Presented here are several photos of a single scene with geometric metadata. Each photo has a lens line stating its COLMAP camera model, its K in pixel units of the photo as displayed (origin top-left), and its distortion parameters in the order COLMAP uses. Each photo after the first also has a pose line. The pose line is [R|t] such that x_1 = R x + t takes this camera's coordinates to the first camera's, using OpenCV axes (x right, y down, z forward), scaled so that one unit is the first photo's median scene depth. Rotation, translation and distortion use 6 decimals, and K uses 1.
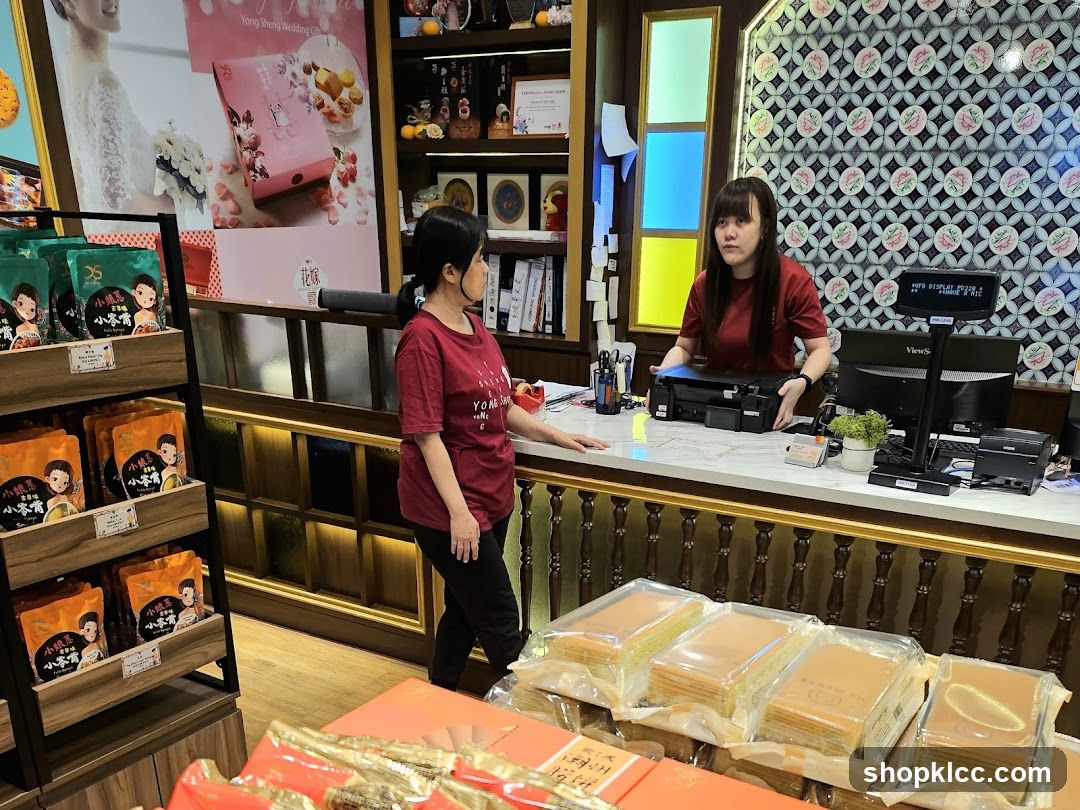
lens RADIAL K [[996.7, 0, 541.7], [0, 996.7, 676.3], [0, 0, 1]] dist [0.071635, -0.074644]
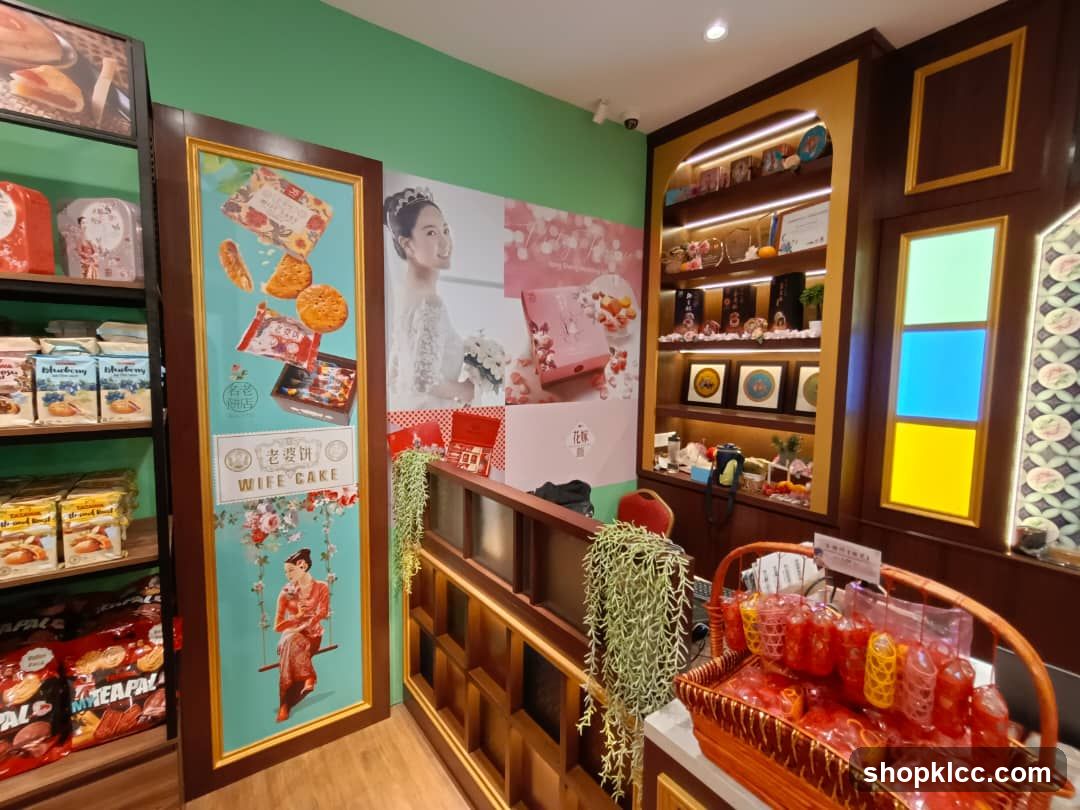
lens RADIAL K [[486.4, 0, 540.0], [0, 486.4, 405.0], [0, 0, 1]] dist [0.001063, -0.000156]
pose [[0.933302, 0.035312, -0.357351, -0.070807], [-0.161448, 0.930163, -0.329743, -0.264887], [0.320751, 0.365444, 0.873825, 0.514160]]
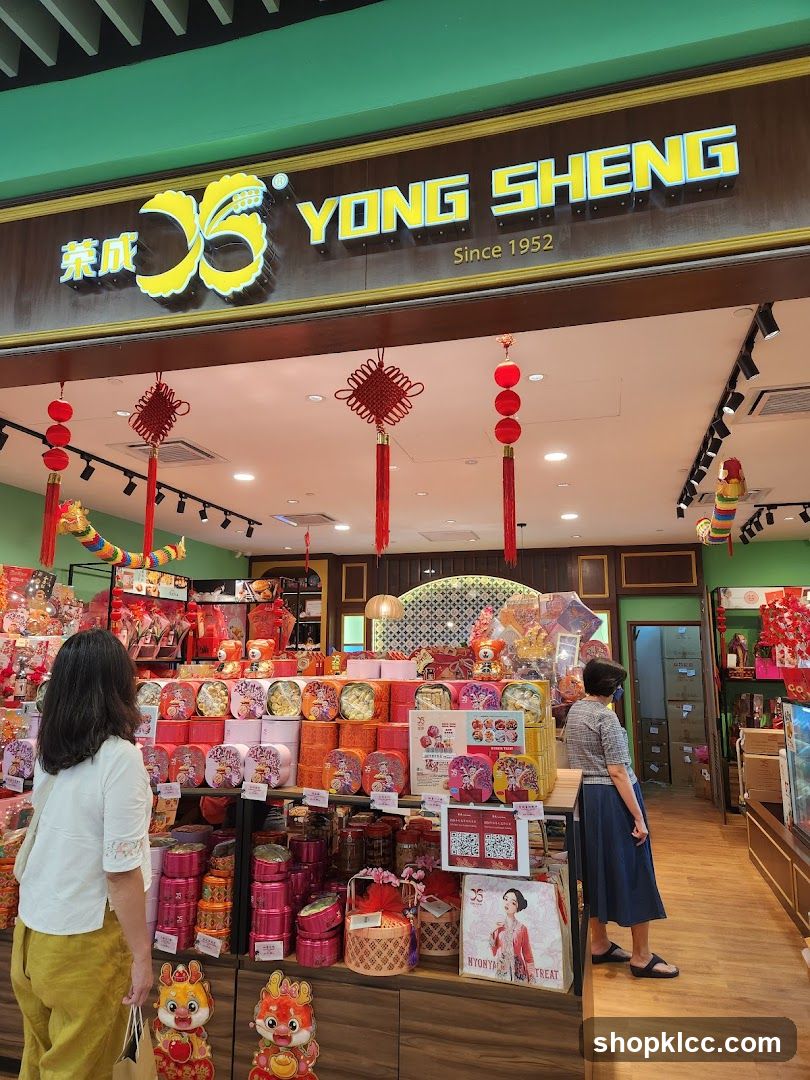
lens RADIAL K [[696.9, 0, 405.0], [0, 696.9, 540.0], [0, 0, 1]] dist [0.043989, -0.001825]
pose [[0.948459, 0.044113, 0.313814, -0.449414], [0.145721, 0.818648, -0.555500, 0.463111], [-0.281408, 0.572599, 0.770026, -0.994010]]
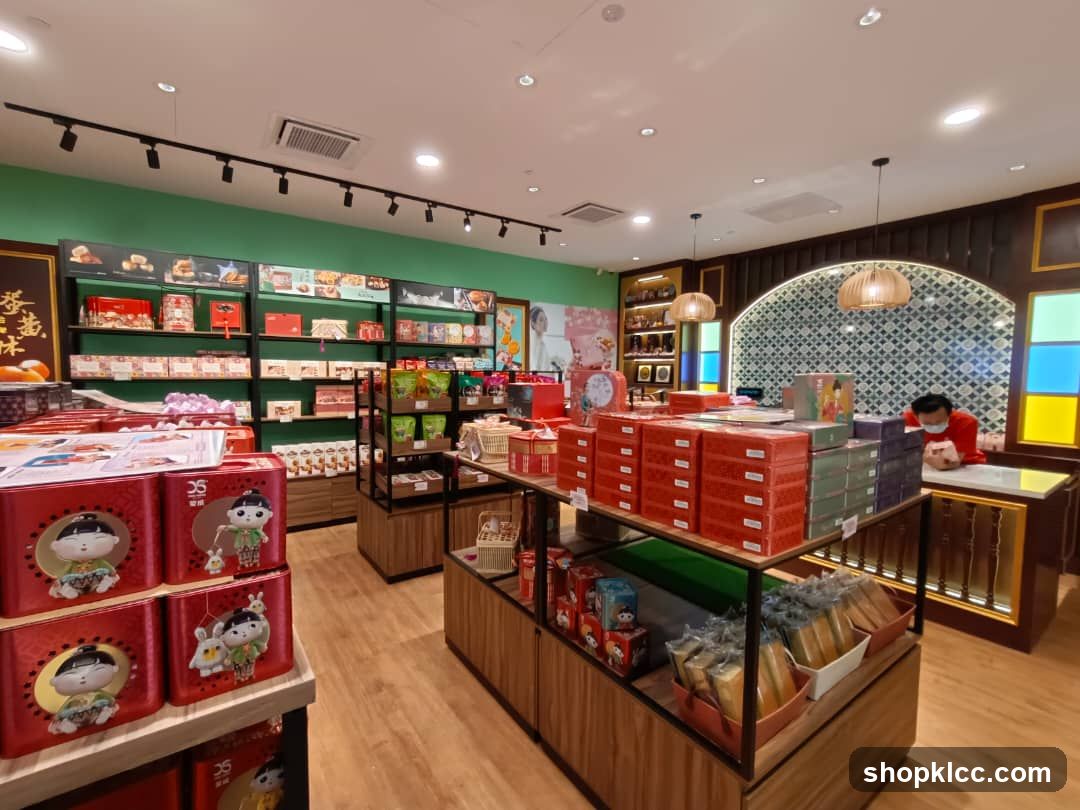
lens RADIAL K [[486.4, 0, 540.0], [0, 486.4, 405.0], [0, 0, 1]] dist [0.001063, -0.000156]
pose [[0.930652, 0.027294, -0.364886, 0.211911], [-0.162083, 0.924793, -0.344220, 0.226444], [0.328048, 0.379491, 0.865084, -0.439770]]
